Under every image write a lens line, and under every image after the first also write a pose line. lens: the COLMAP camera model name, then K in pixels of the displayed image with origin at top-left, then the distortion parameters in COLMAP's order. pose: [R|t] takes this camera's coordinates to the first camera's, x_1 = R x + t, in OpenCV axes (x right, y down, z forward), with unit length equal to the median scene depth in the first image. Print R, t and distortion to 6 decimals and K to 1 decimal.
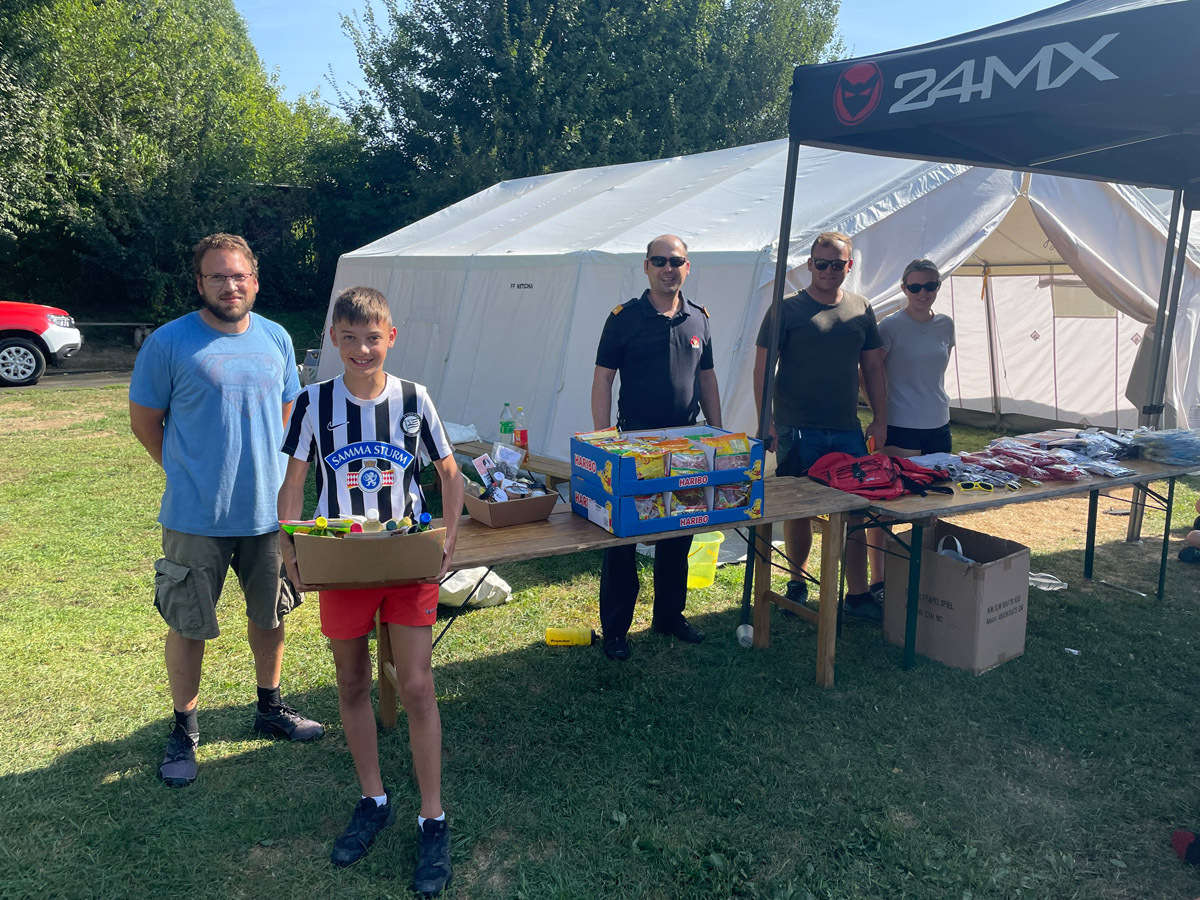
lens RADIAL K [[959.7, 0, 606.1], [0, 959.7, 438.1], [0, 0, 1]] dist [0.088030, -0.117548]
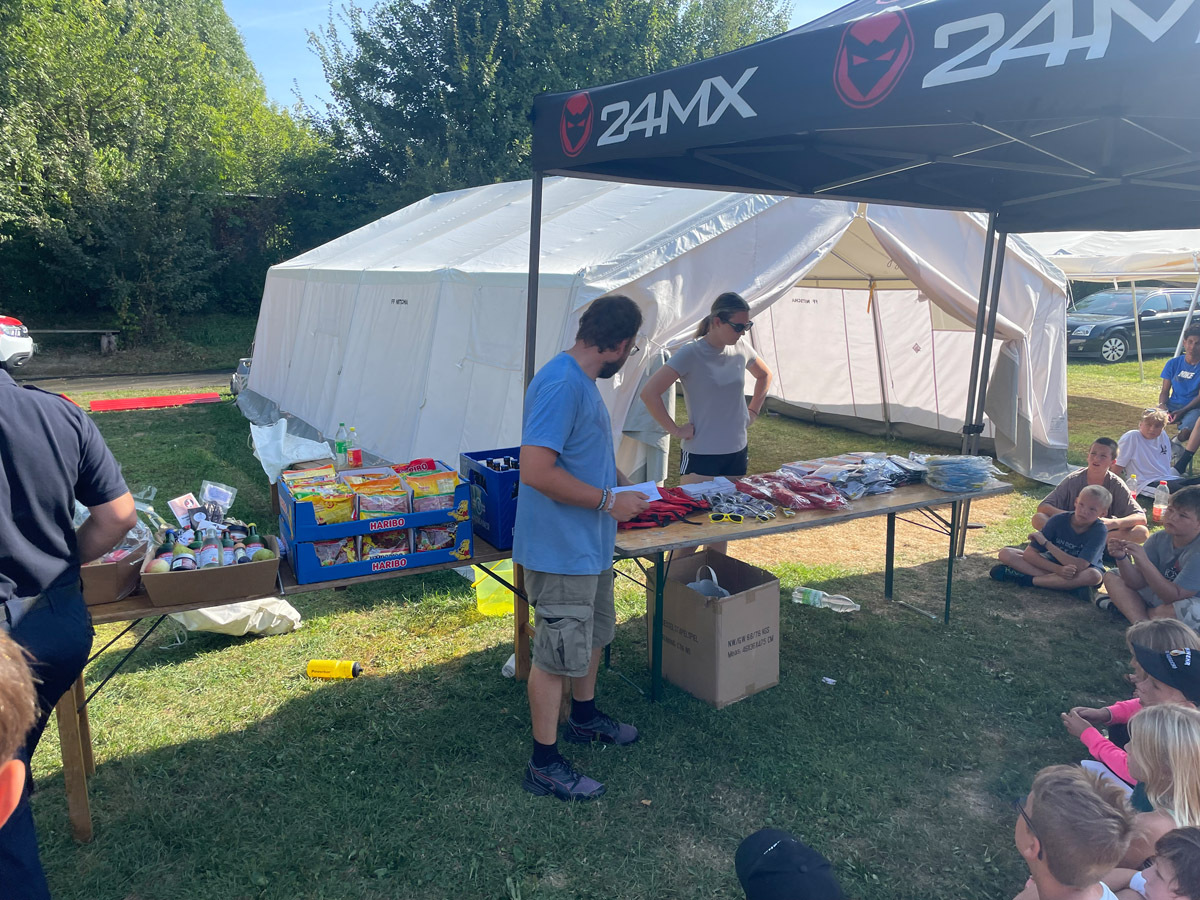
lens RADIAL K [[902.2, 0, 616.4], [0, 902.2, 447.7], [0, 0, 1]] dist [0.082841, -0.105100]
pose [[0.999993, -0.002289, 0.002974, 0.215900], [0.002232, 0.999813, 0.019222, -0.033668], [-0.003017, -0.019215, 0.999811, 0.054929]]
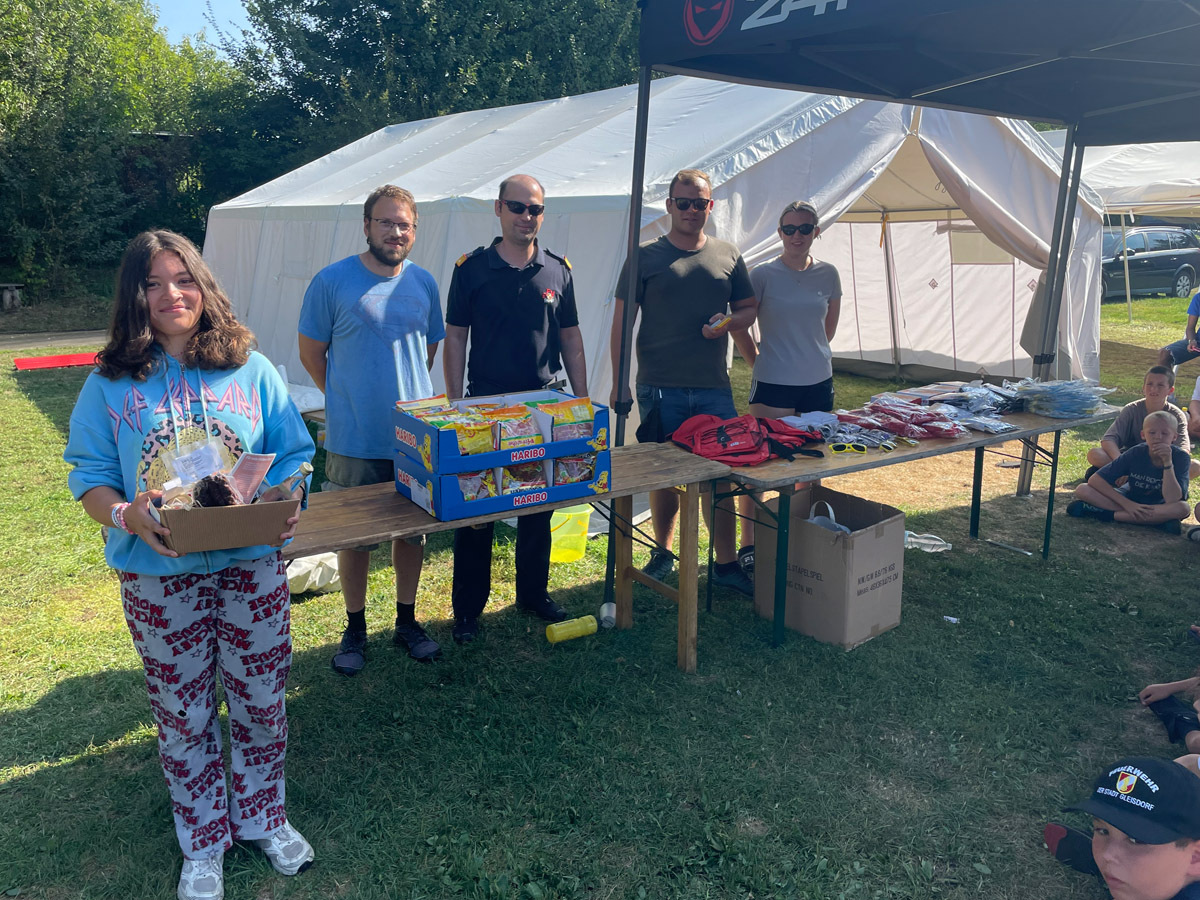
lens RADIAL K [[959.7, 0, 591.9], [0, 959.7, 445.6], [0, 0, 1]] dist [0.088030, -0.117548]
pose [[0.997818, -0.024983, 0.061112, 0.065416], [0.021648, 0.998272, 0.054633, -0.006903], [-0.062372, -0.053191, 0.996635, 0.077790]]
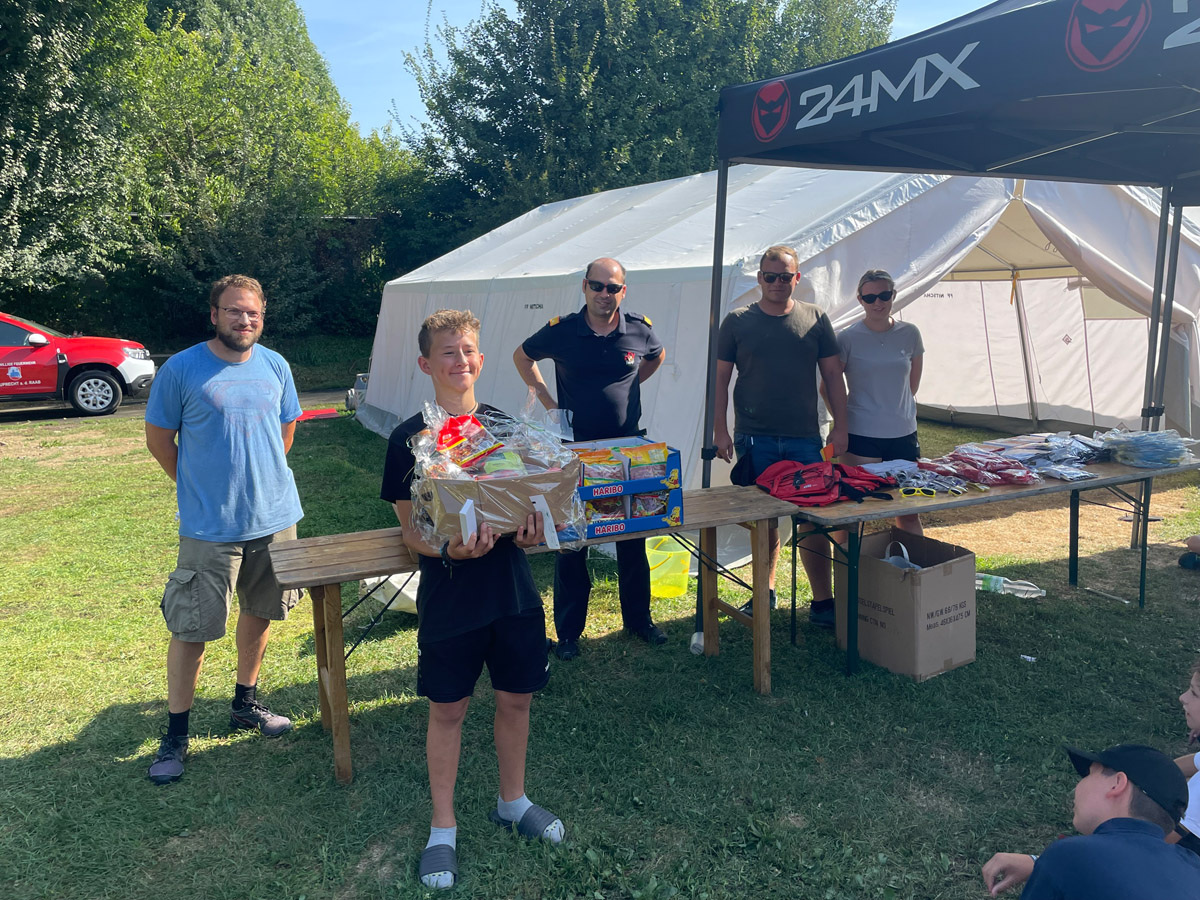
lens RADIAL K [[959.7, 0, 606.4], [0, 959.7, 431.3], [0, 0, 1]] dist [0.088030, -0.117548]
pose [[0.995583, -0.021844, -0.091314, 0.125054], [0.019595, 0.999484, -0.025451, 0.004964], [0.091823, 0.023549, 0.995497, -0.021972]]
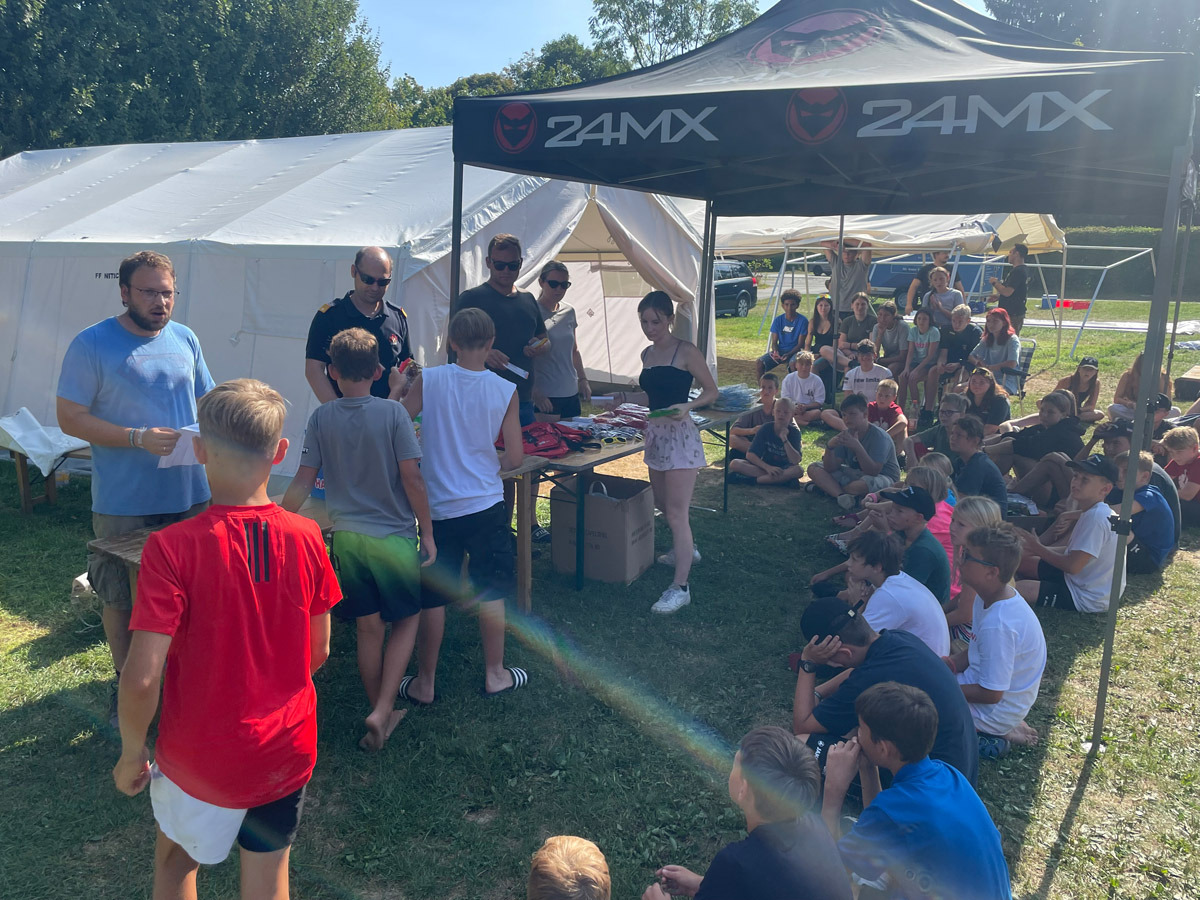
lens RADIAL K [[959.7, 0, 601.3], [0, 959.7, 447.0], [0, 0, 1]] dist [0.088030, -0.117548]
pose [[0.887369, -0.095710, 0.451017, -0.167711], [0.079343, 0.995323, 0.055111, -0.010474], [-0.454182, -0.013119, 0.890812, -0.097815]]
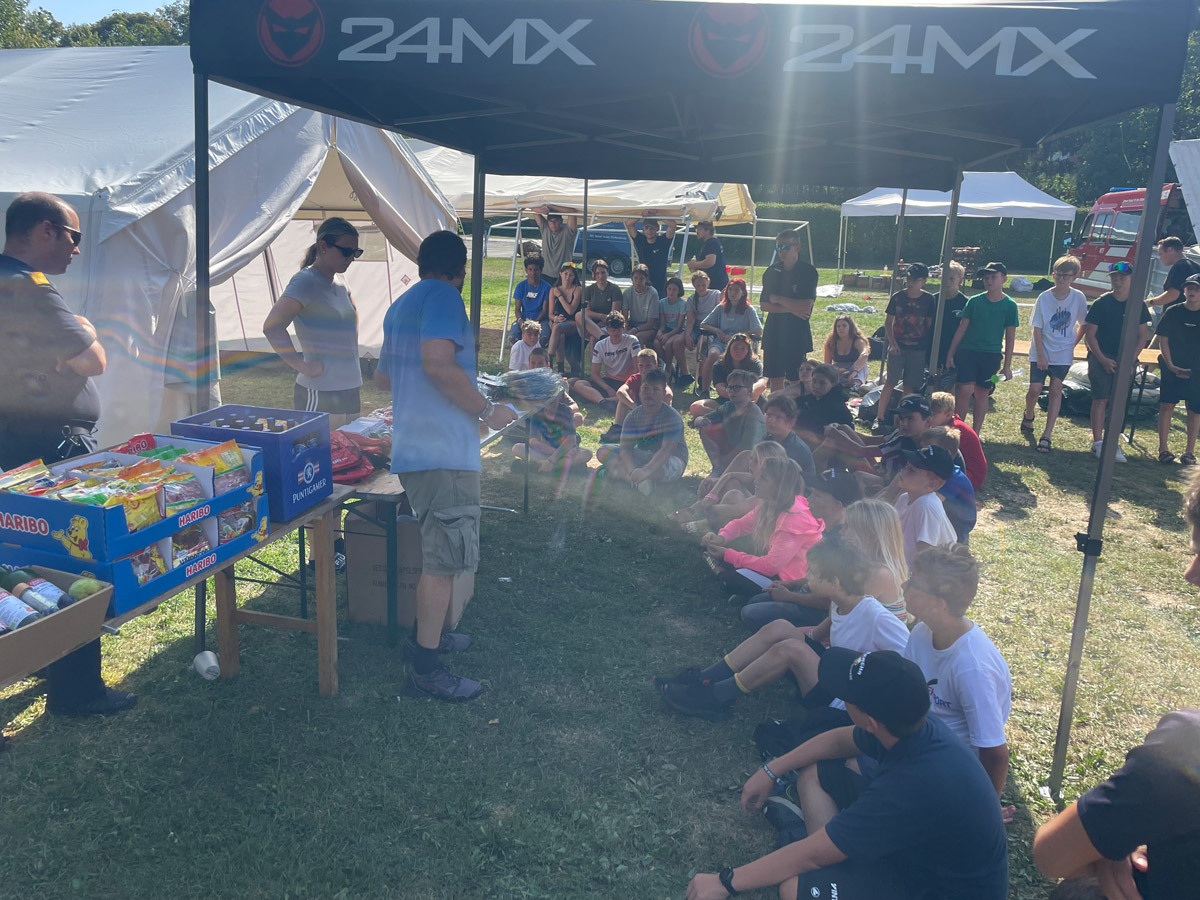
lens RADIAL K [[902.2, 0, 591.4], [0, 902.2, 426.3], [0, 0, 1]] dist [0.082841, -0.105100]
pose [[0.691003, -0.150567, 0.706996, -0.133460], [0.098611, 0.988557, 0.114151, -0.053304], [-0.716094, -0.009161, 0.697944, 0.173913]]
